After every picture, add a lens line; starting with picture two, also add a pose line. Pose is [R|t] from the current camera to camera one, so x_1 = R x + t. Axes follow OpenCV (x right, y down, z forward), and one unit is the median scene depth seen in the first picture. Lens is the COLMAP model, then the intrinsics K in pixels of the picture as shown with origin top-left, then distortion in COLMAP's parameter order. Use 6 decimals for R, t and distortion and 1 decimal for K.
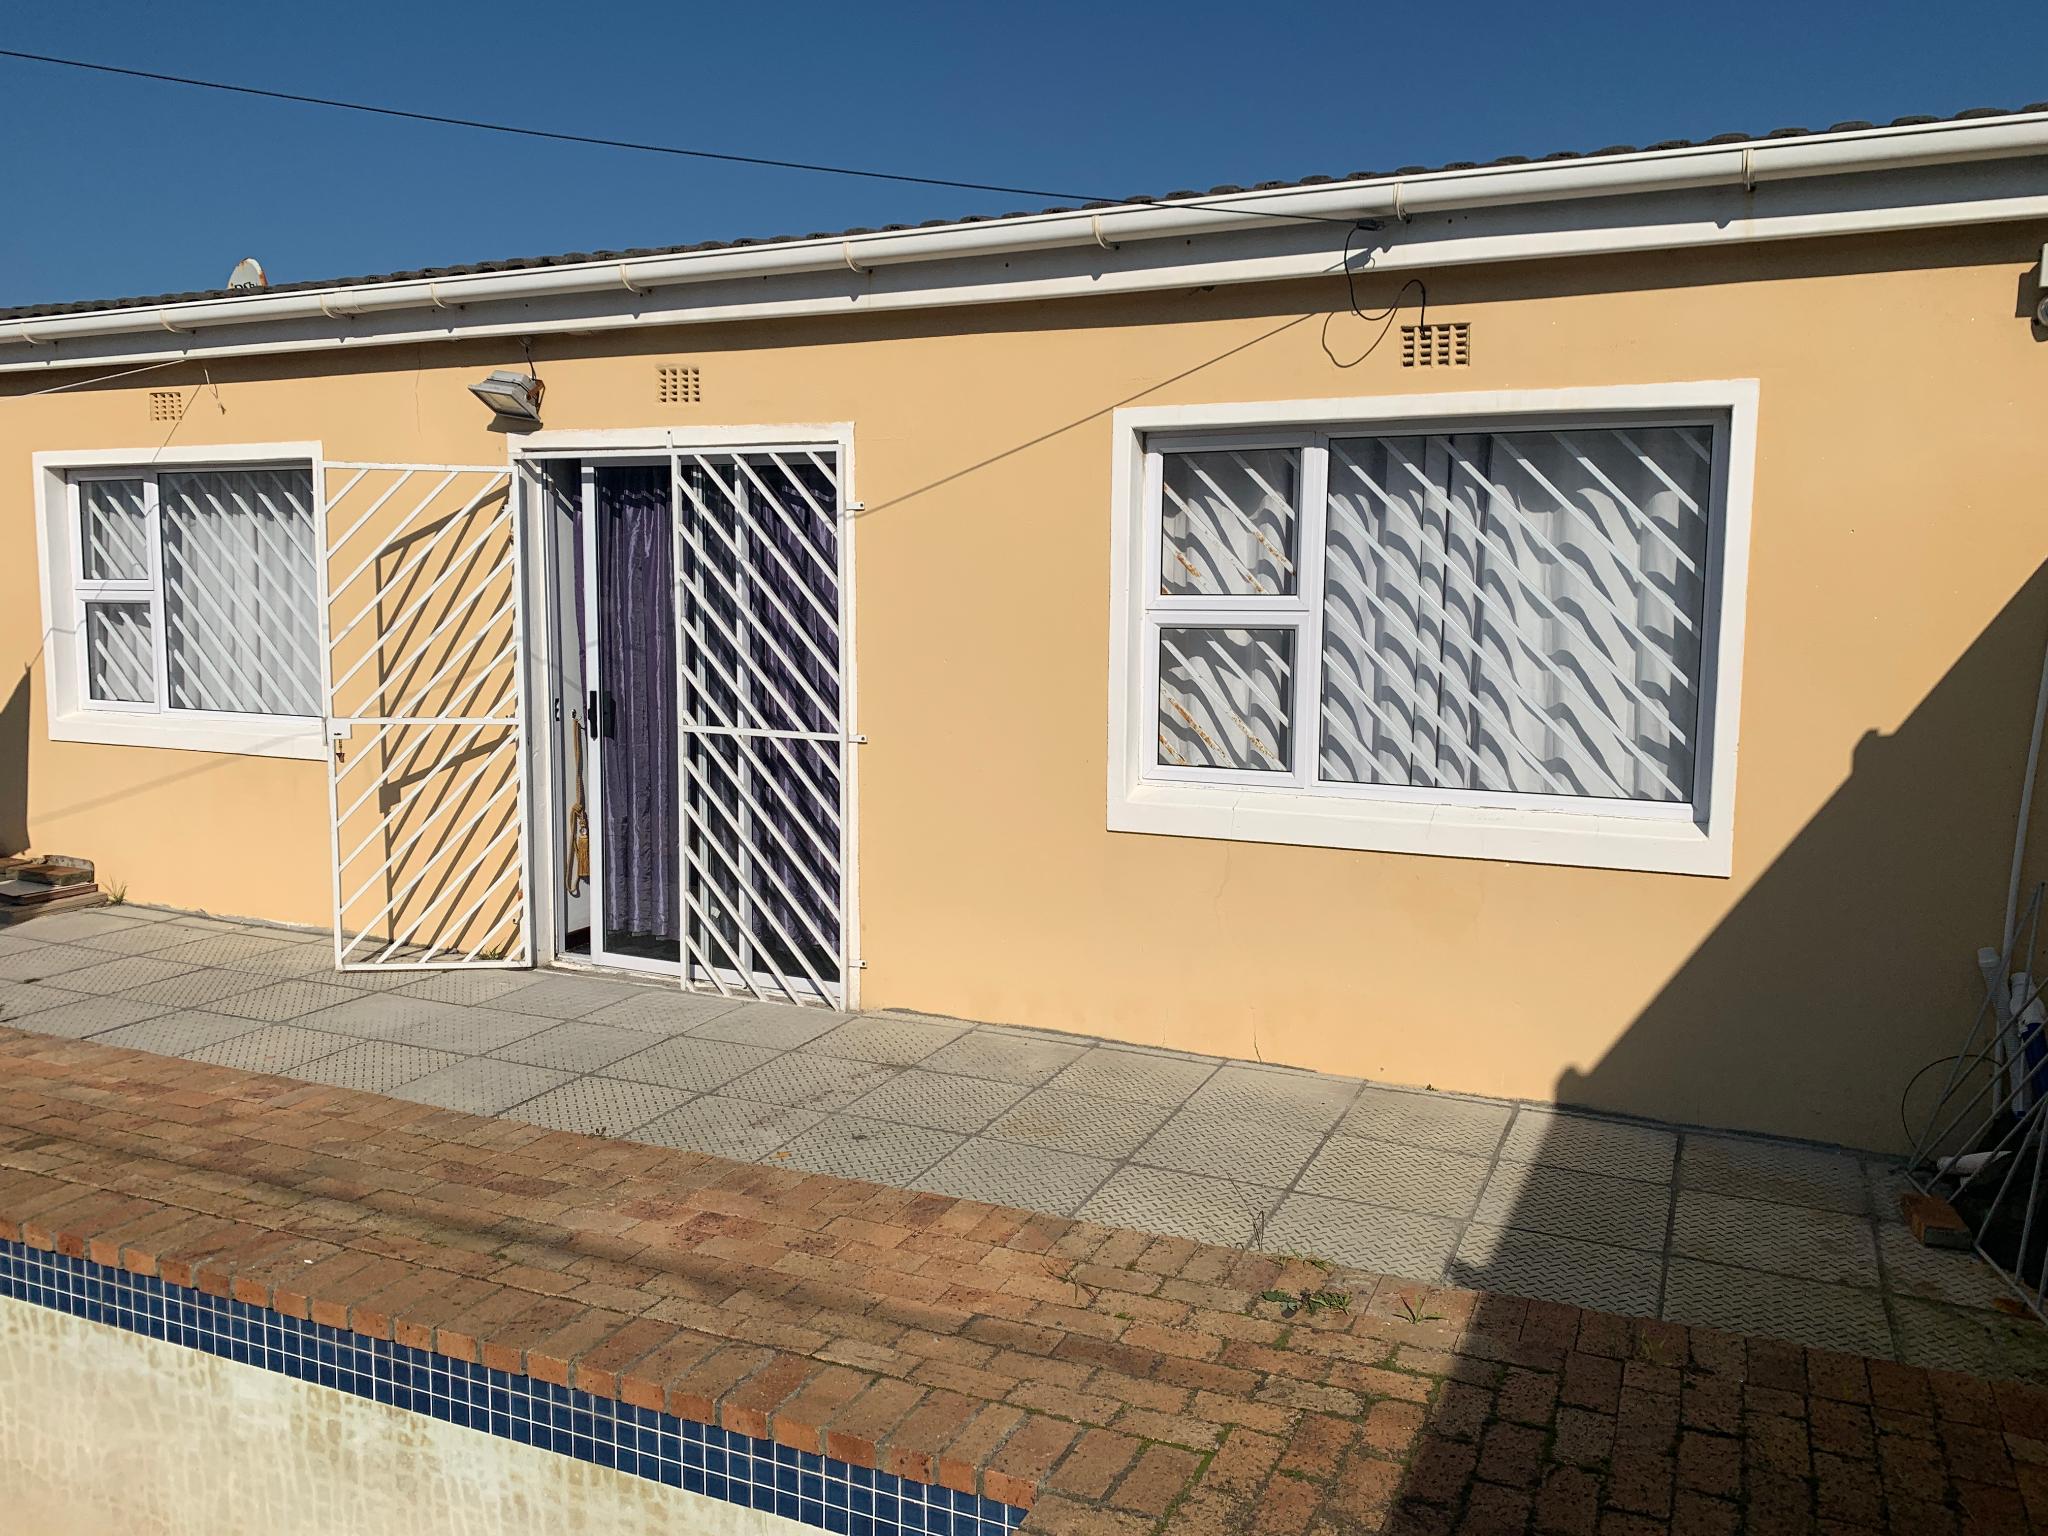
lens RADIAL K [[1579.9, 0, 1023.7], [0, 1579.9, 764.8], [0, 0, 1]] dist [0.043427, -0.046411]
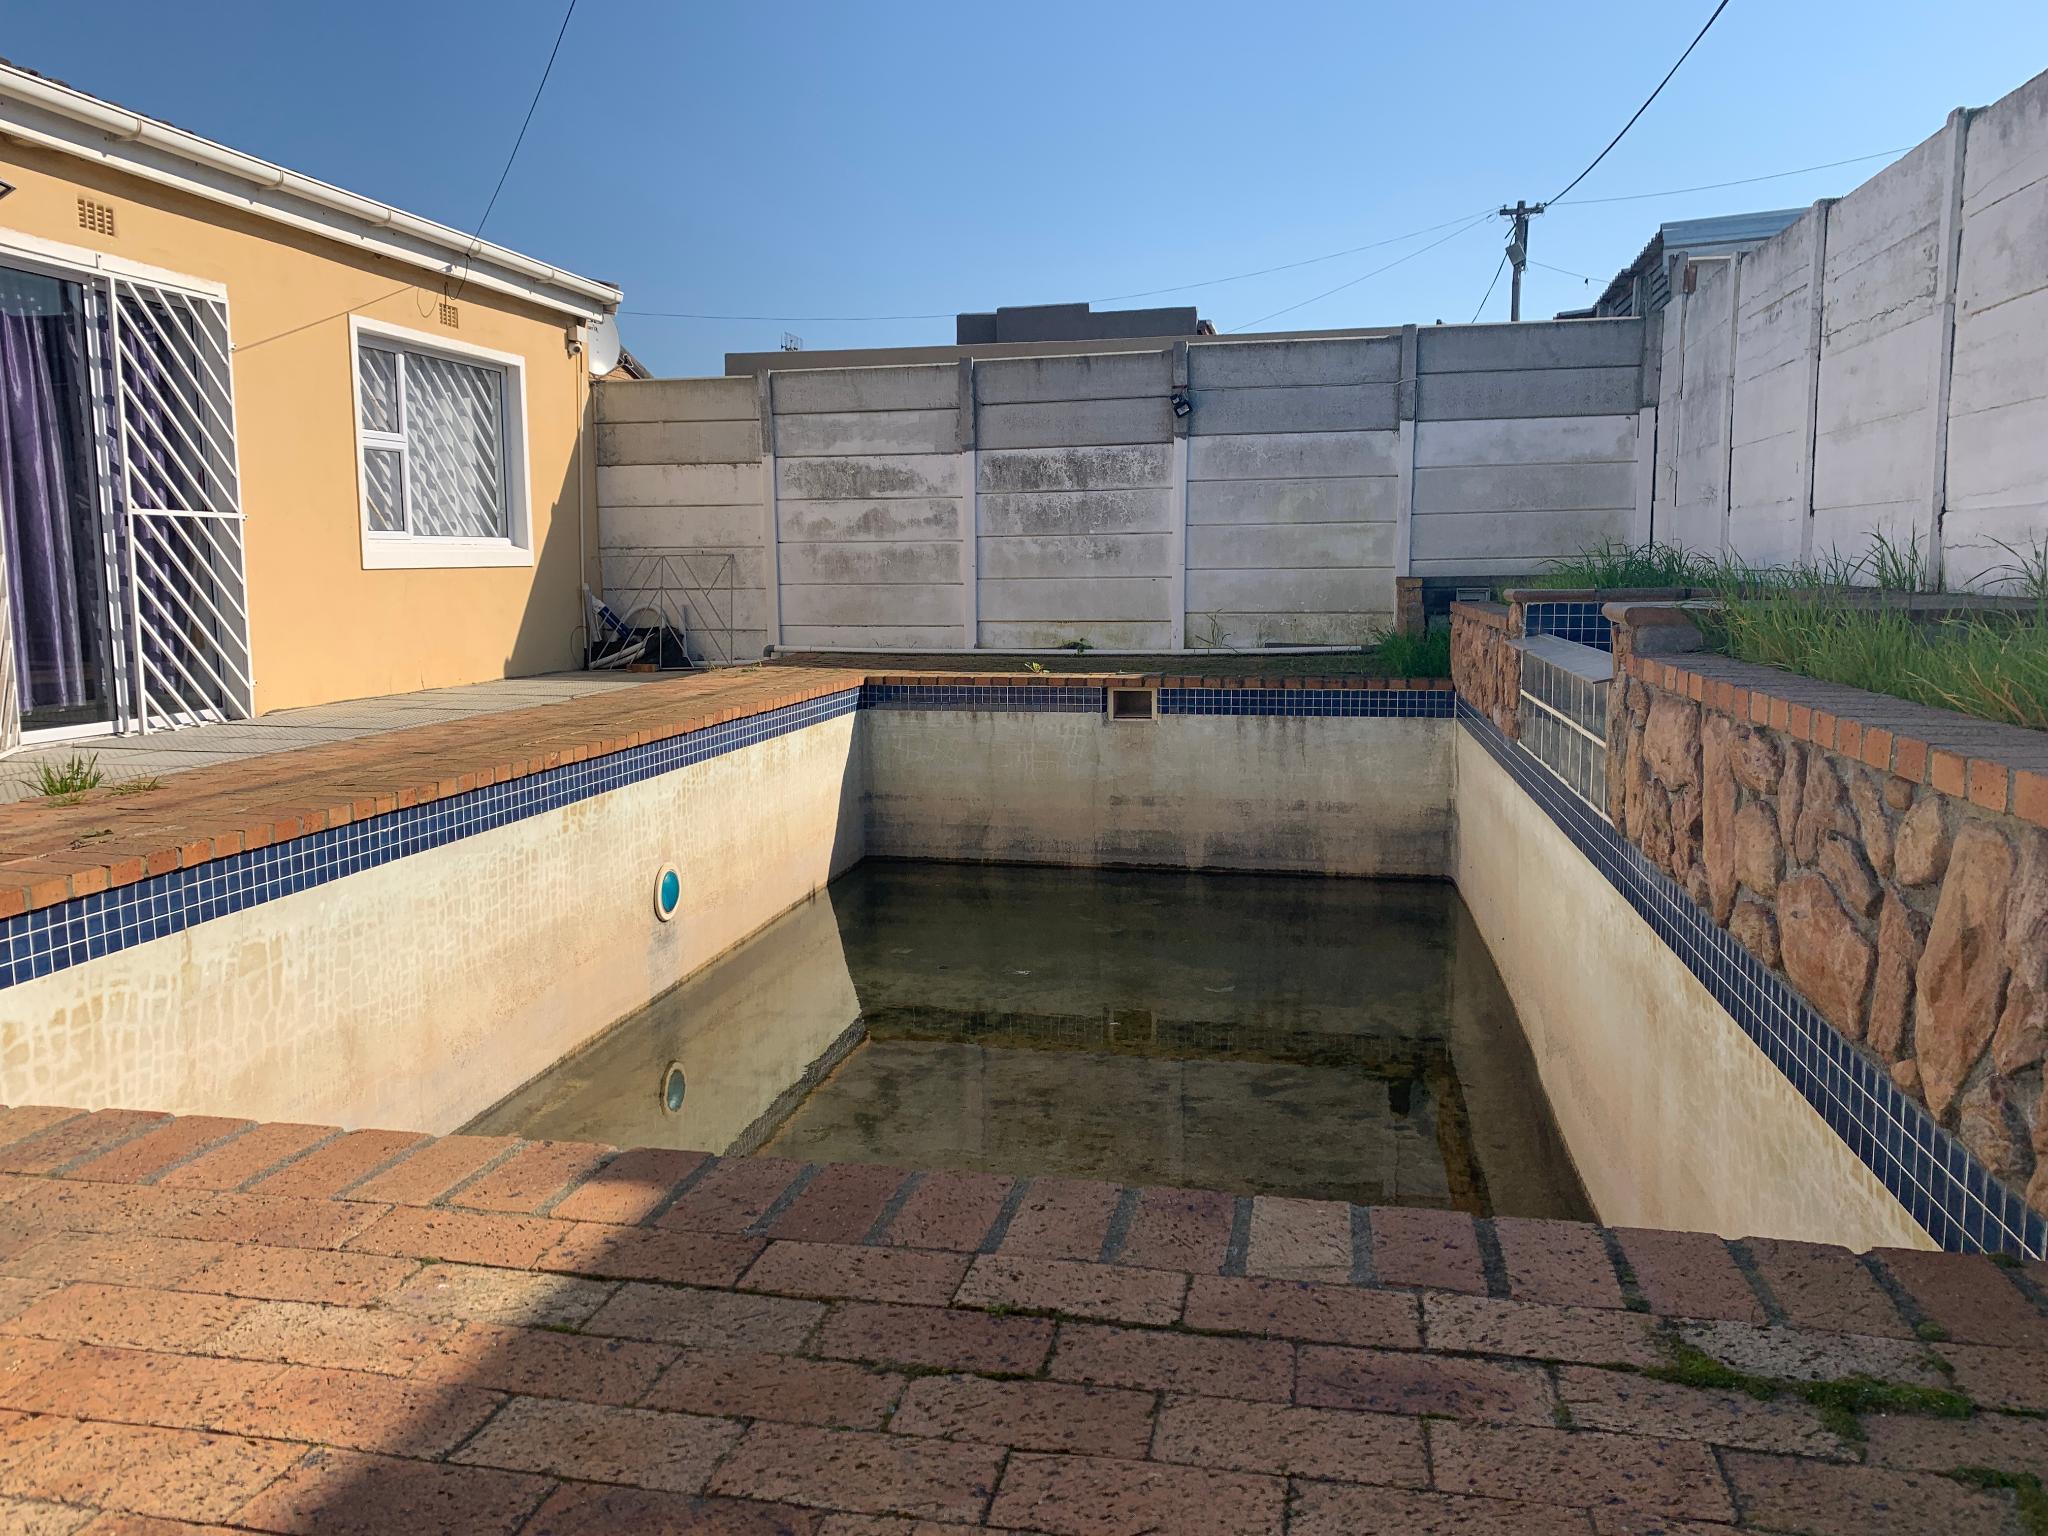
lens RADIAL K [[1579.9, 0, 1022.0], [0, 1579.9, 766.9], [0, 0, 1]] dist [0.043427, -0.046411]
pose [[-0.242876, -0.134826, 0.960642, -1.637326], [0.105434, 0.980759, 0.164305, 0.040909], [-0.964311, 0.141190, -0.223988, 0.683089]]
